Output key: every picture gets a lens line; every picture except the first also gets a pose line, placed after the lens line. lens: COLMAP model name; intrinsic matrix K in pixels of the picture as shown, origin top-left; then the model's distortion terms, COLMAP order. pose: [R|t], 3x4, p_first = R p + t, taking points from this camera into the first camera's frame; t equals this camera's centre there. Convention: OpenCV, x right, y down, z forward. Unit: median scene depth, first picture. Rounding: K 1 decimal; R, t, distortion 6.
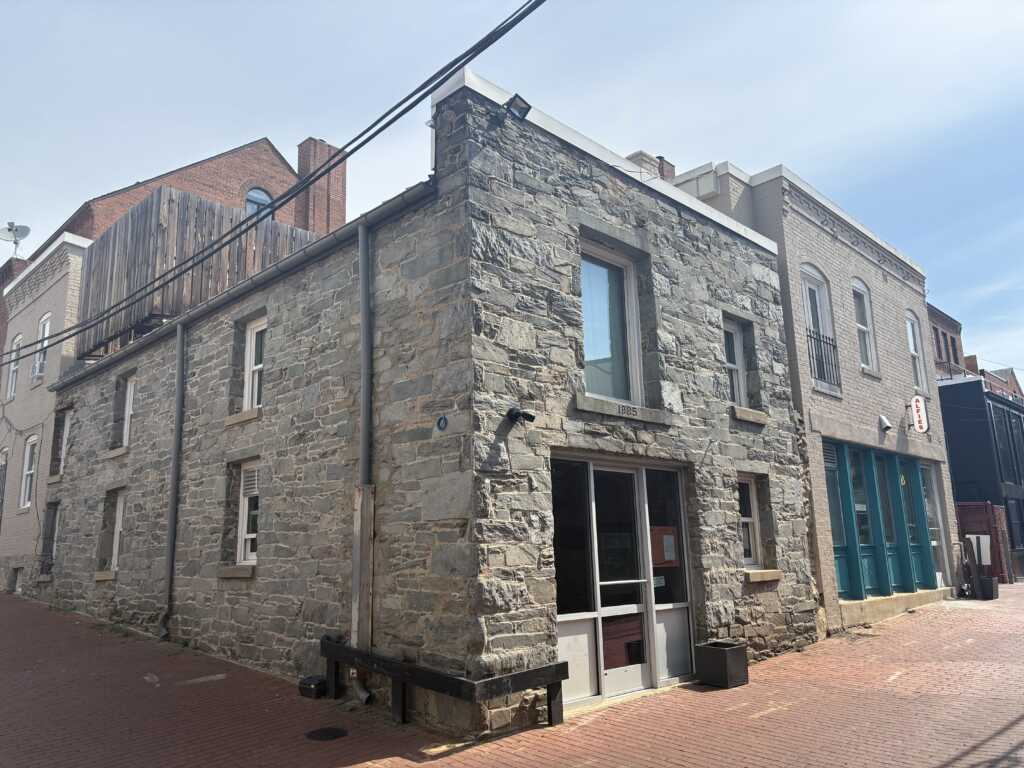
lens RADIAL K [[771.1, 0, 511.7], [0, 771.1, 381.1], [0, 0, 1]] dist [0.039916, -0.035435]
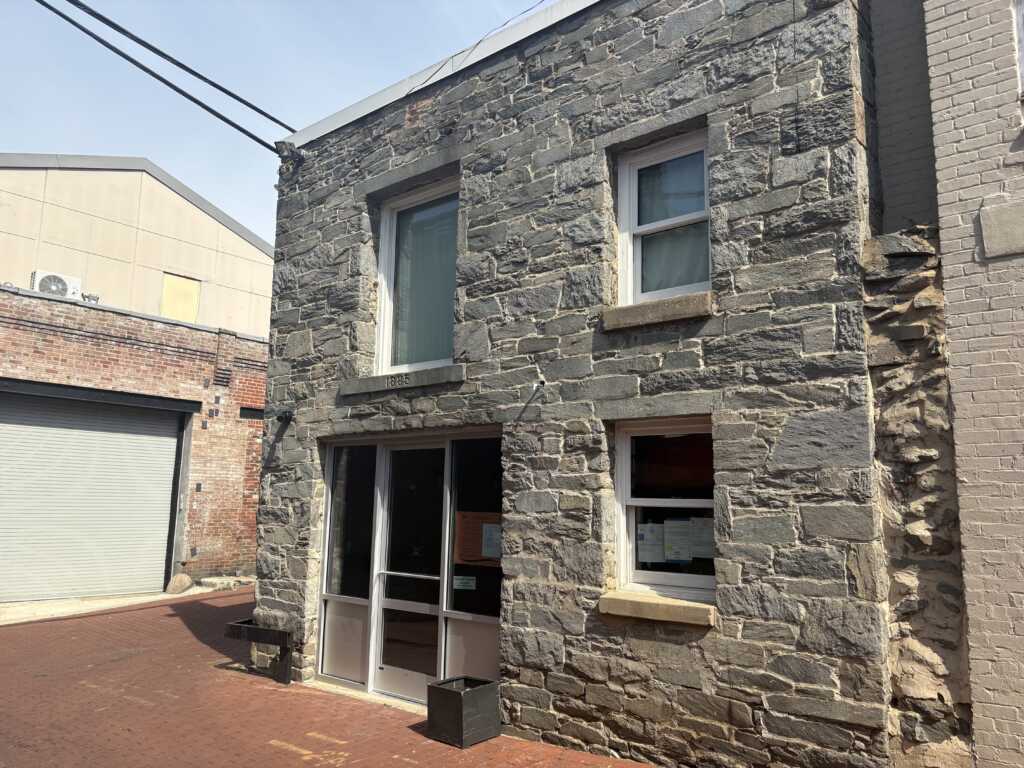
lens RADIAL K [[771.1, 0, 514.1], [0, 771.1, 385.4], [0, 0, 1]] dist [0.039916, -0.035435]
pose [[0.079400, -0.125921, -0.988858, 1.074777], [0.199934, 0.973844, -0.107955, 0.173067], [0.976587, -0.189134, 0.102499, 1.094697]]
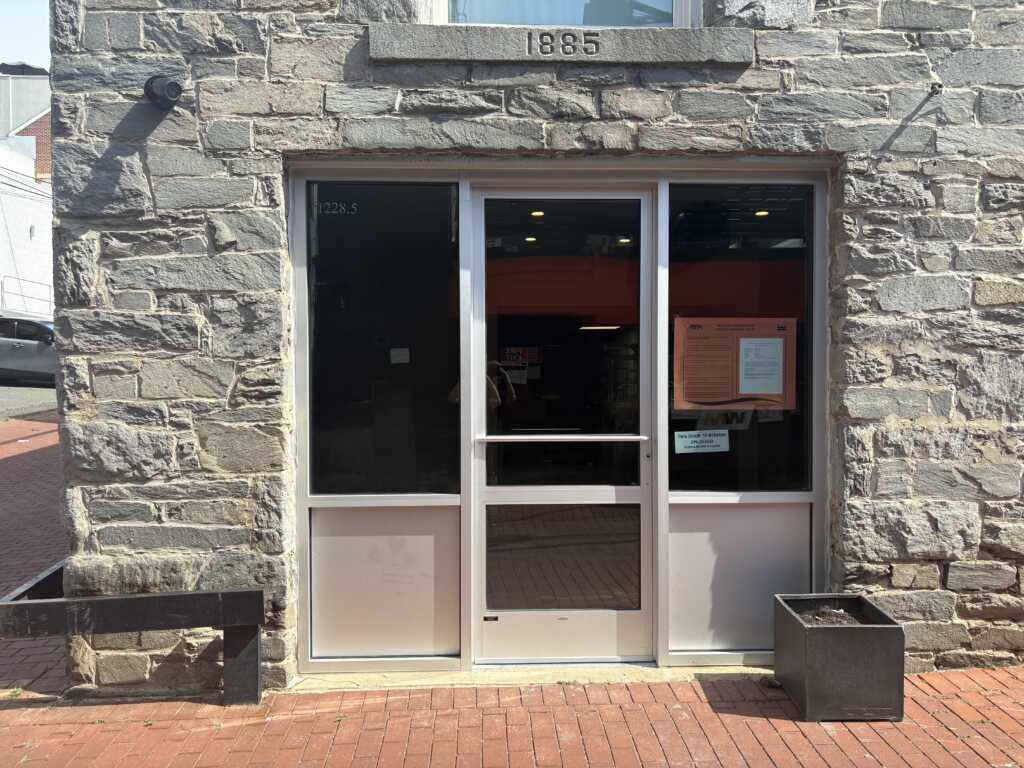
lens RADIAL K [[771.1, 0, 508.5], [0, 771.1, 377.5], [0, 0, 1]] dist [0.039916, -0.035435]
pose [[0.729138, 0.037184, -0.683356, 0.442726], [0.134800, 0.971158, 0.196676, 0.133482], [0.670960, -0.235520, 0.703096, 0.681556]]
